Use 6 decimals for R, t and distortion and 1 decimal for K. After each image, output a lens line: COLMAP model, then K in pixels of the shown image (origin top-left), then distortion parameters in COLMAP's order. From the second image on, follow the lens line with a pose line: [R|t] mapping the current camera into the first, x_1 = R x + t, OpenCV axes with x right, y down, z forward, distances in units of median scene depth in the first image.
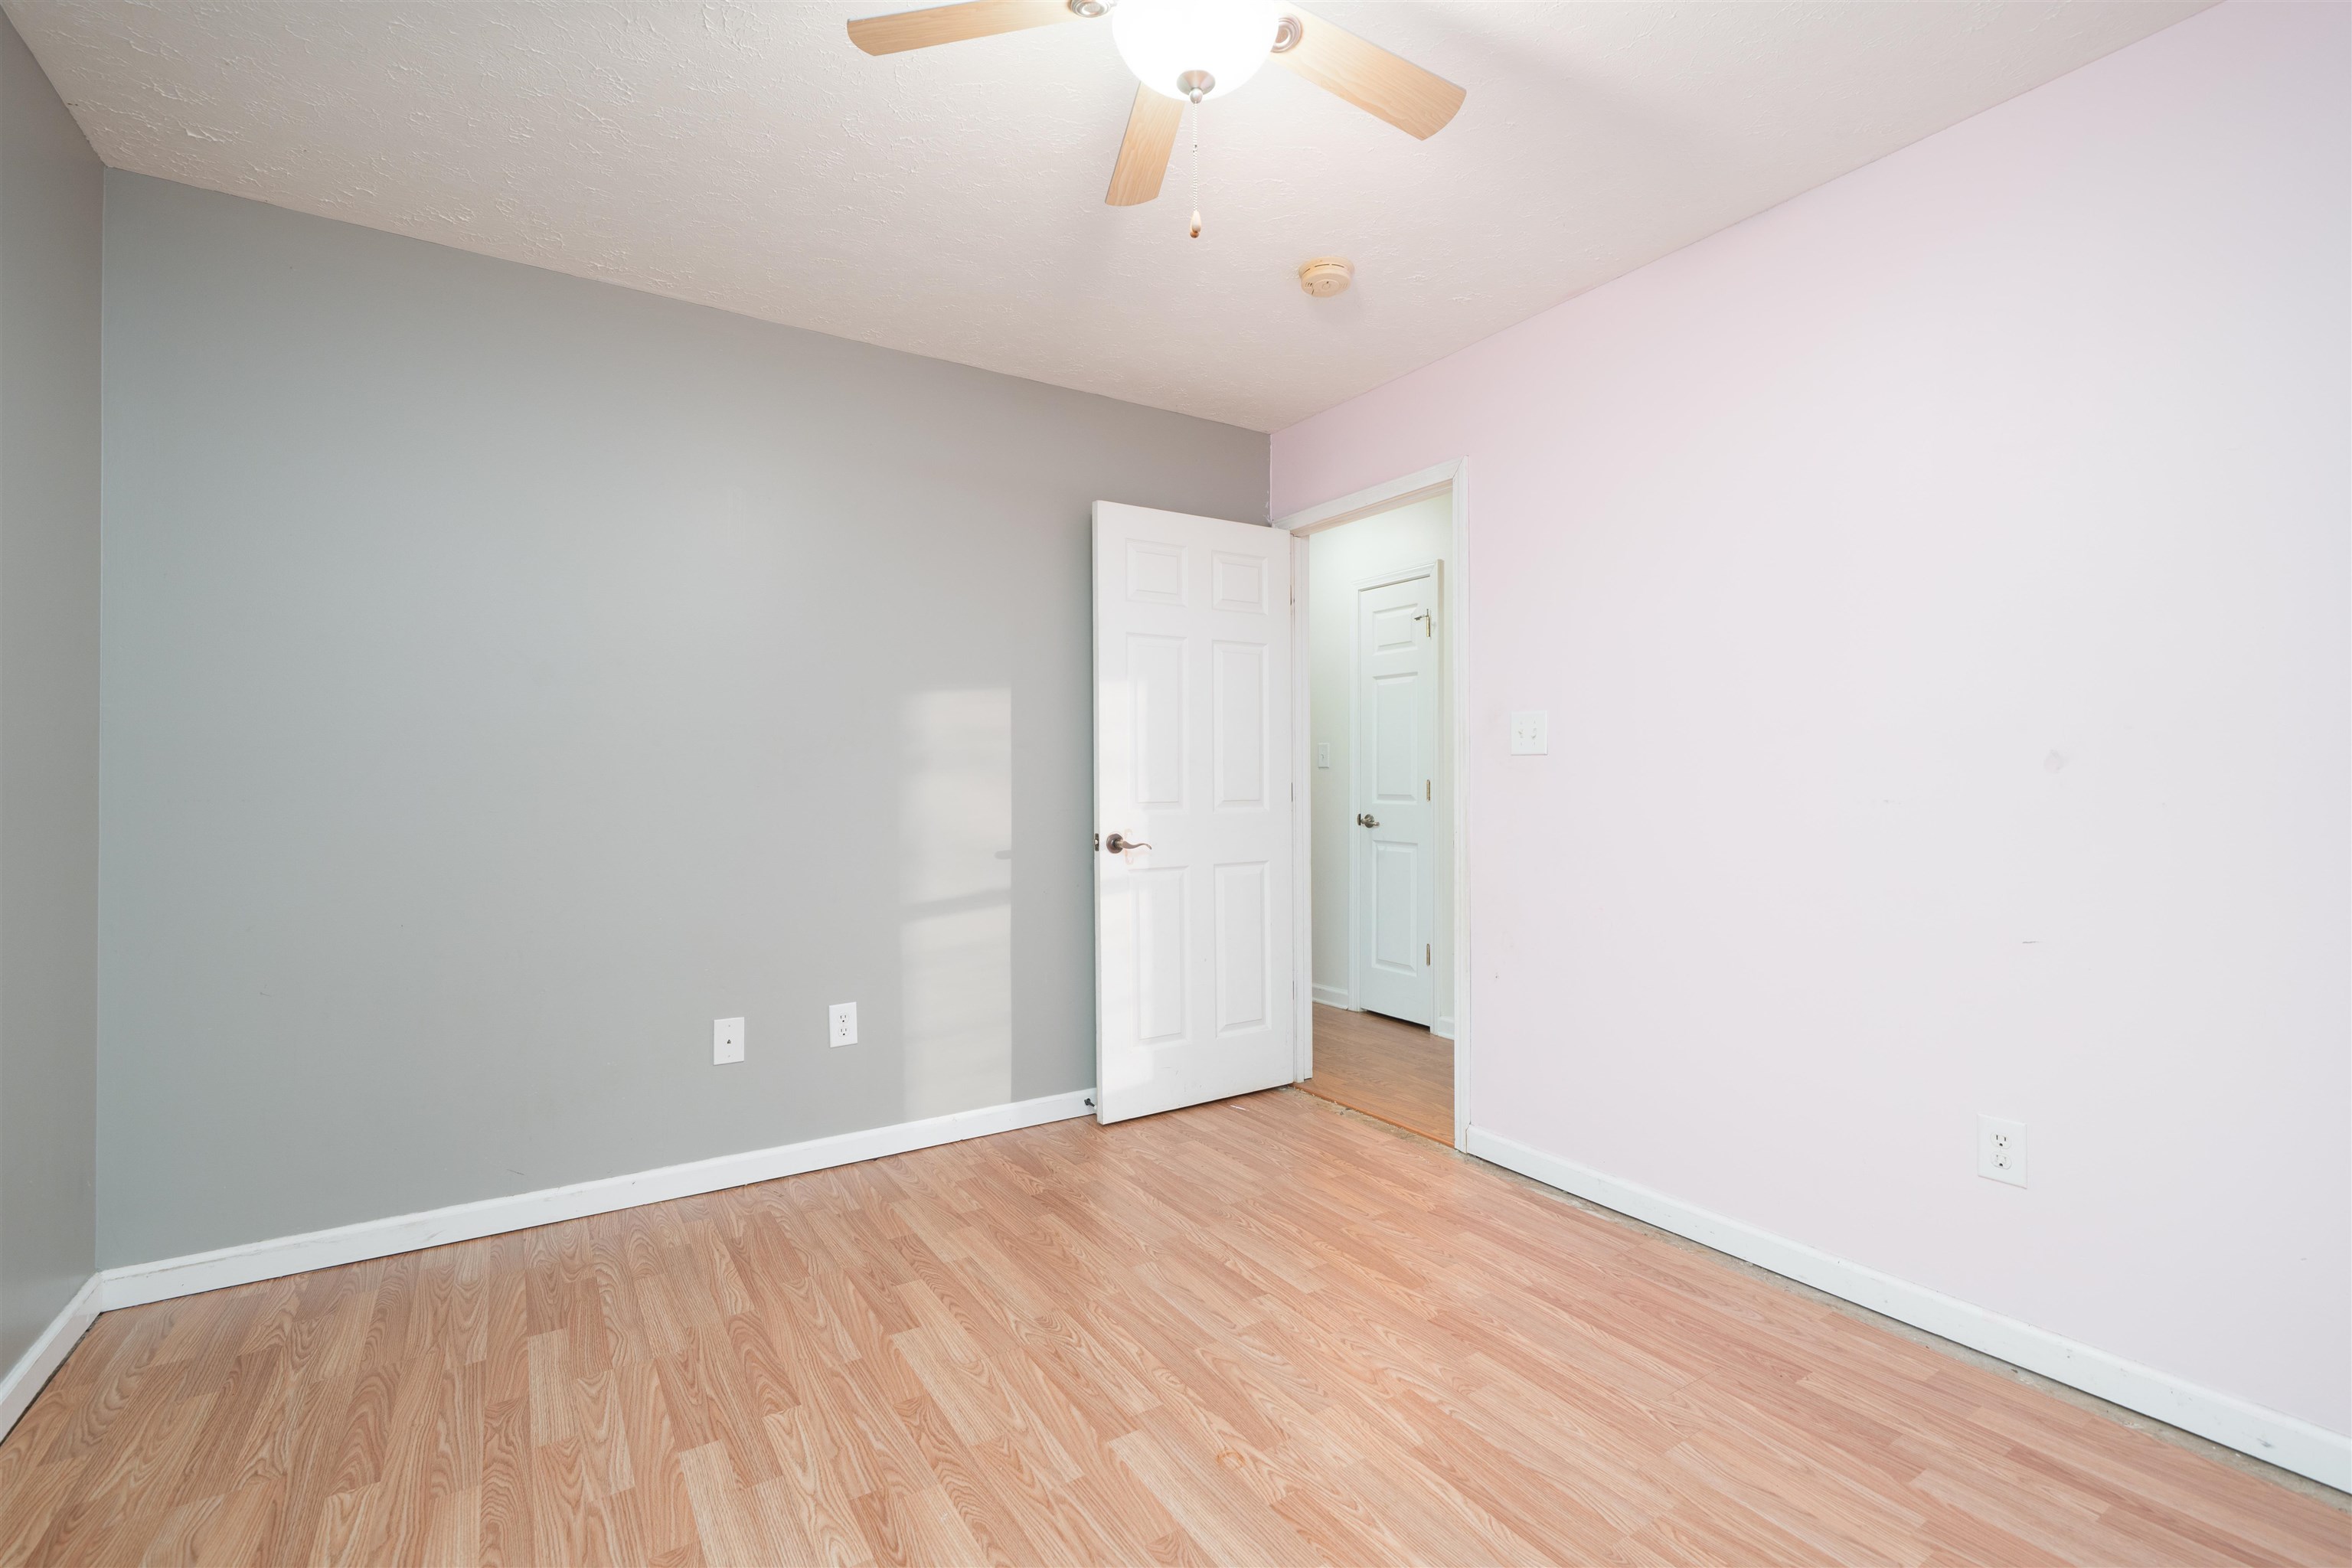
lens RADIAL K [[1063.8, 0, 1173.1], [0, 1063.8, 783.9], [0, 0, 1]] dist [0.001999, 0.000103]
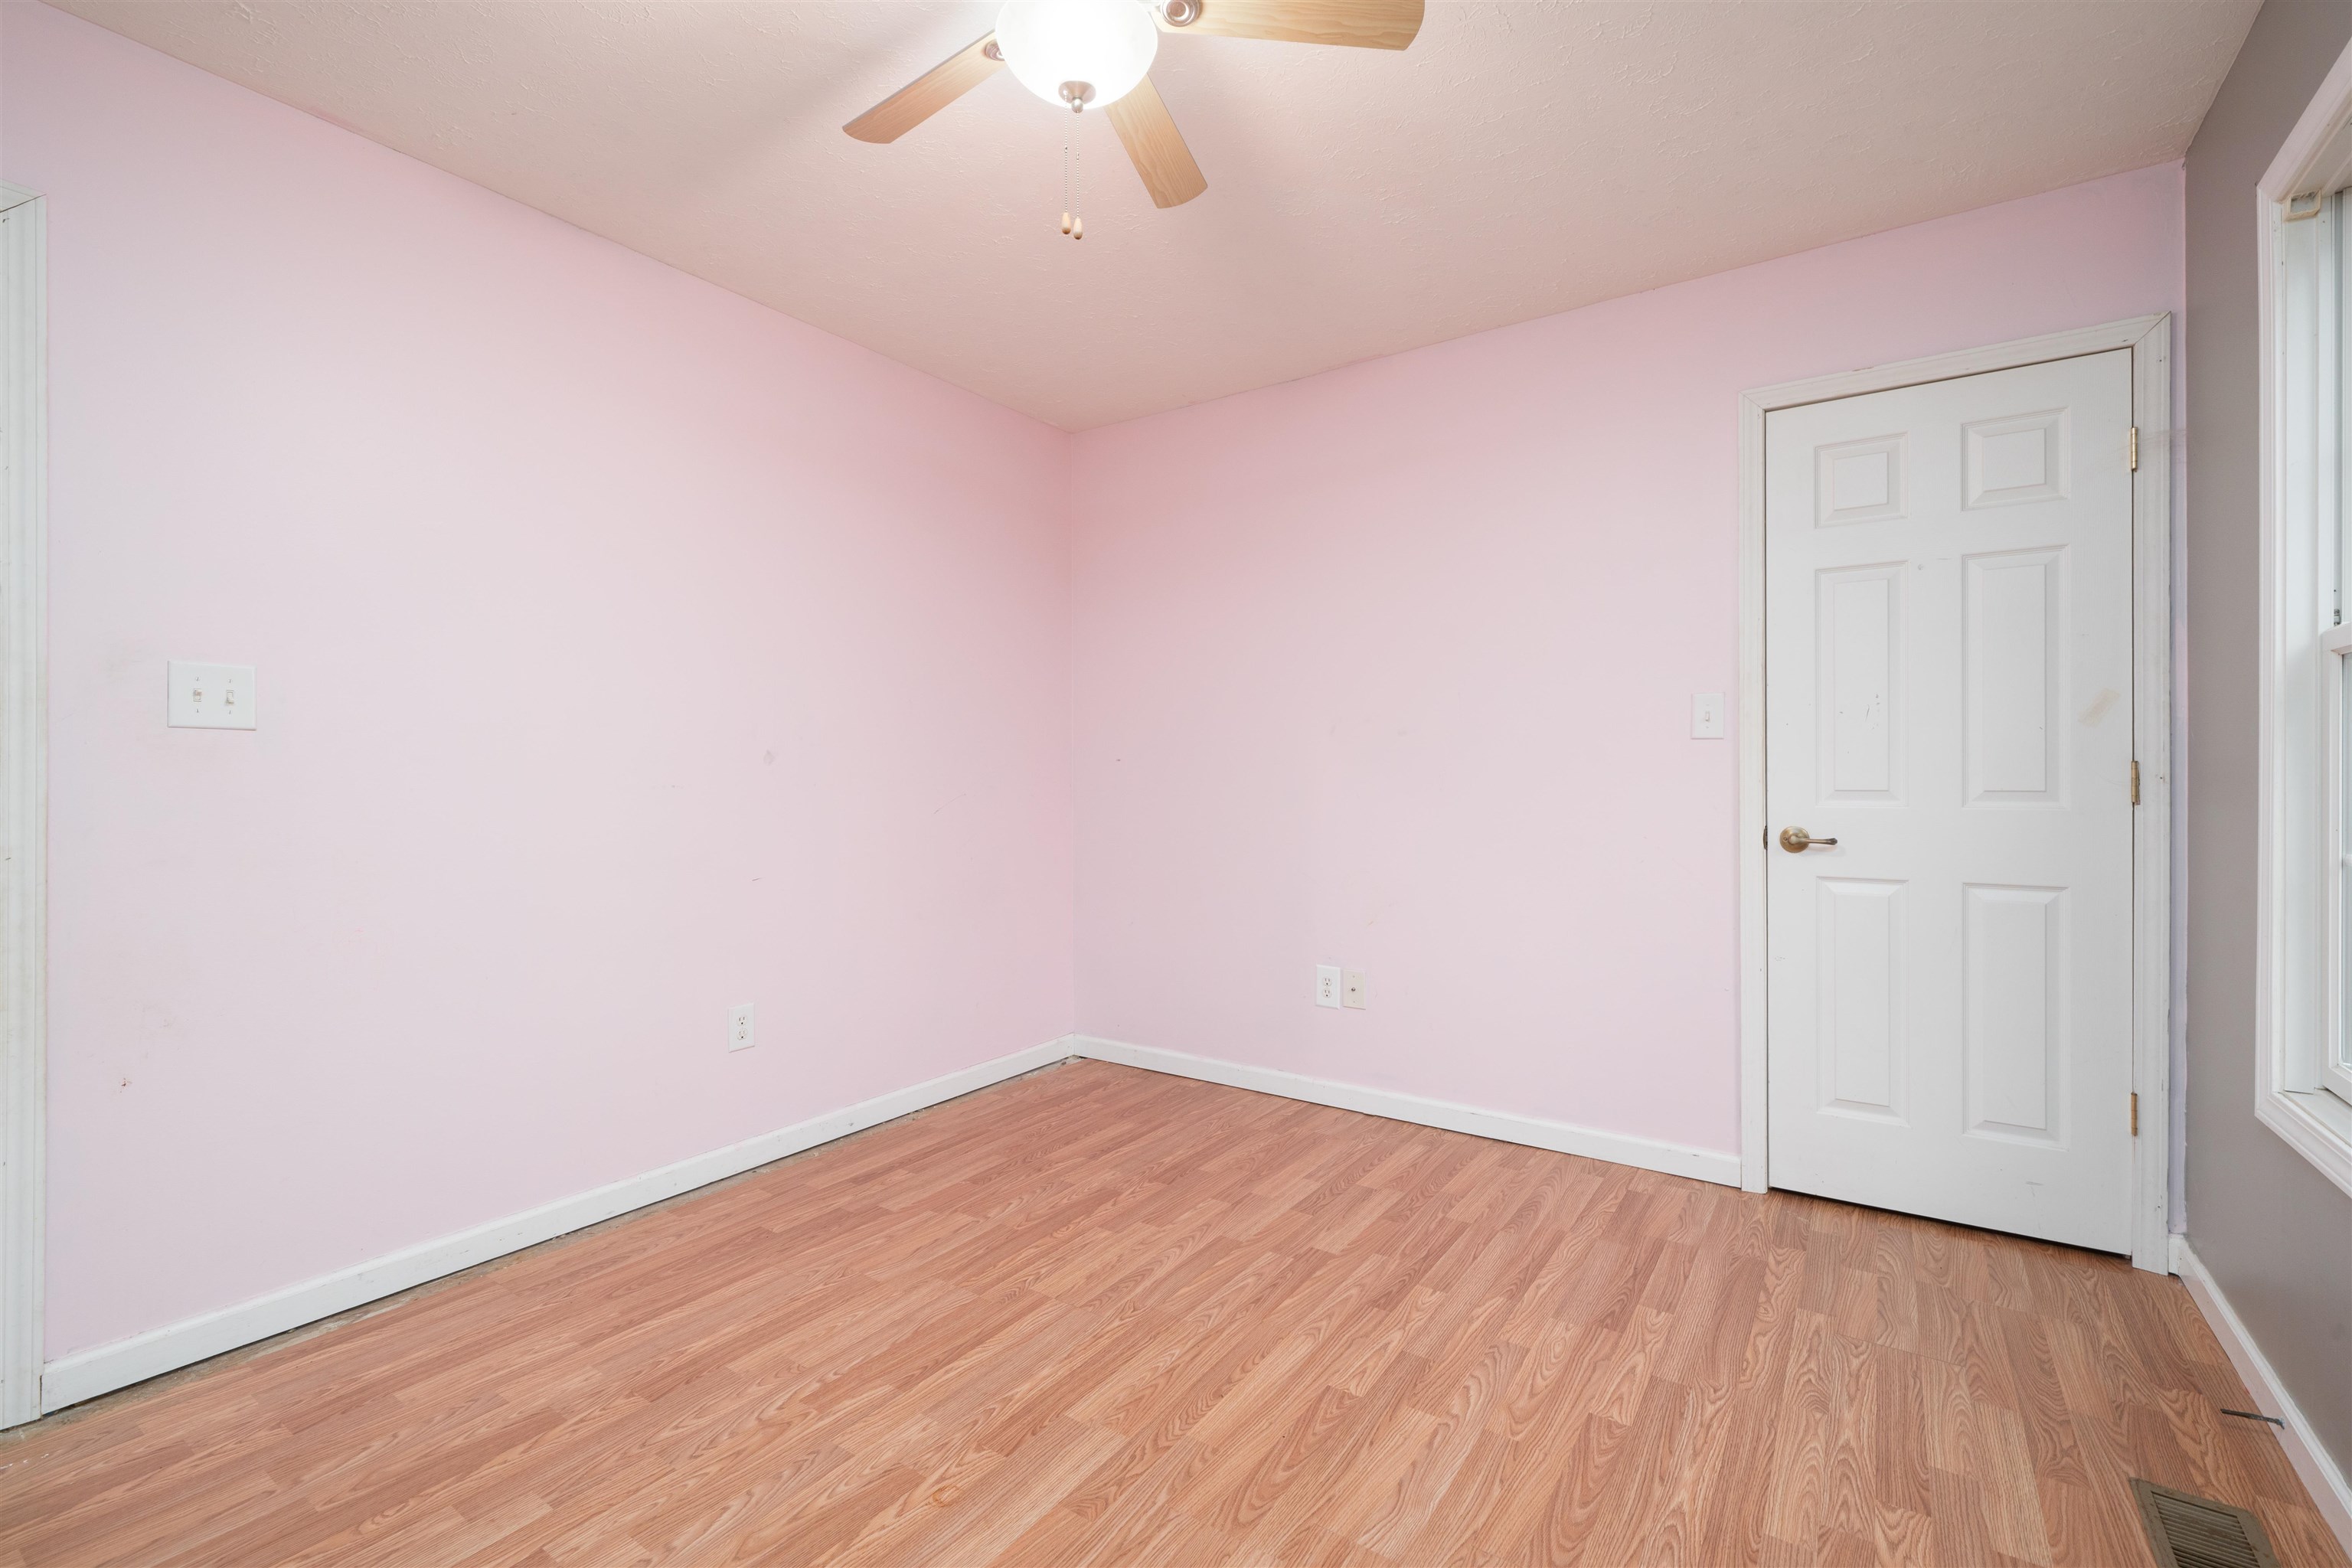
lens RADIAL K [[1063.8, 0, 1173.1], [0, 1063.8, 783.9], [0, 0, 1]] dist [0.001999, 0.000103]
pose [[-0.414306, -0.005732, 0.910120, -0.838399], [0.000734, 0.999978, 0.006632, 0.007432], [-0.910137, 0.003415, -0.414292, 1.159153]]
